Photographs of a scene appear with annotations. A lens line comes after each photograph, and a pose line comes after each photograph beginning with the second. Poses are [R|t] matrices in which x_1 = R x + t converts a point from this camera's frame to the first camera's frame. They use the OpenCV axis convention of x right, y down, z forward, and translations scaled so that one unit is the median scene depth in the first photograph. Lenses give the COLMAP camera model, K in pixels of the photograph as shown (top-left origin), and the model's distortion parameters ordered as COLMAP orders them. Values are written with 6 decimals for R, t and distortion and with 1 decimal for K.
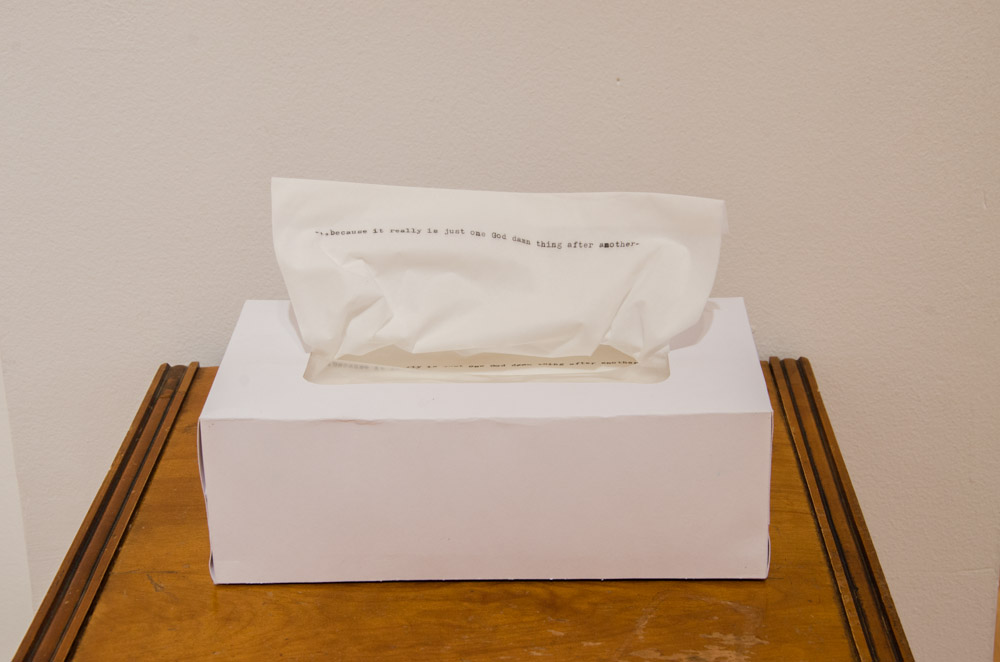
lens RADIAL K [[1928.6, 0, 500.0], [0, 1928.6, 331.0], [0, 0, 1]] dist [0.013852, 0.006577]
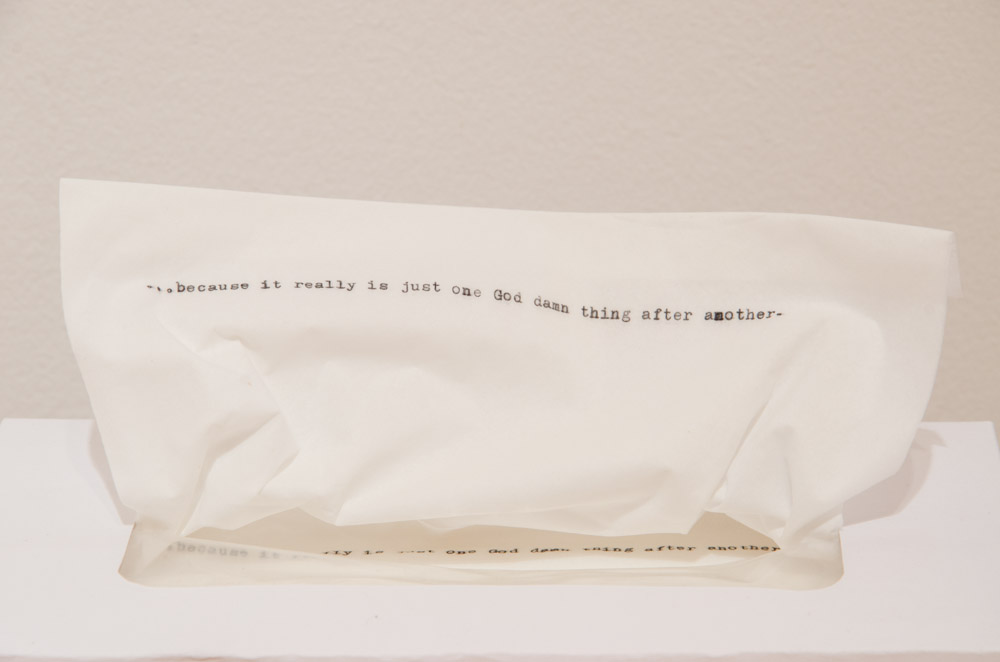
lens RADIAL K [[4531.4, 0, 500.0], [0, 4531.4, 331.0], [0, 0, 1]] dist [1.346087, 3.385107]
pose [[0.999964, 0.008439, -0.000340, -0.002059], [-0.008446, 0.999415, -0.033139, -0.000283], [0.000061, 0.033141, 0.999451, -0.200502]]
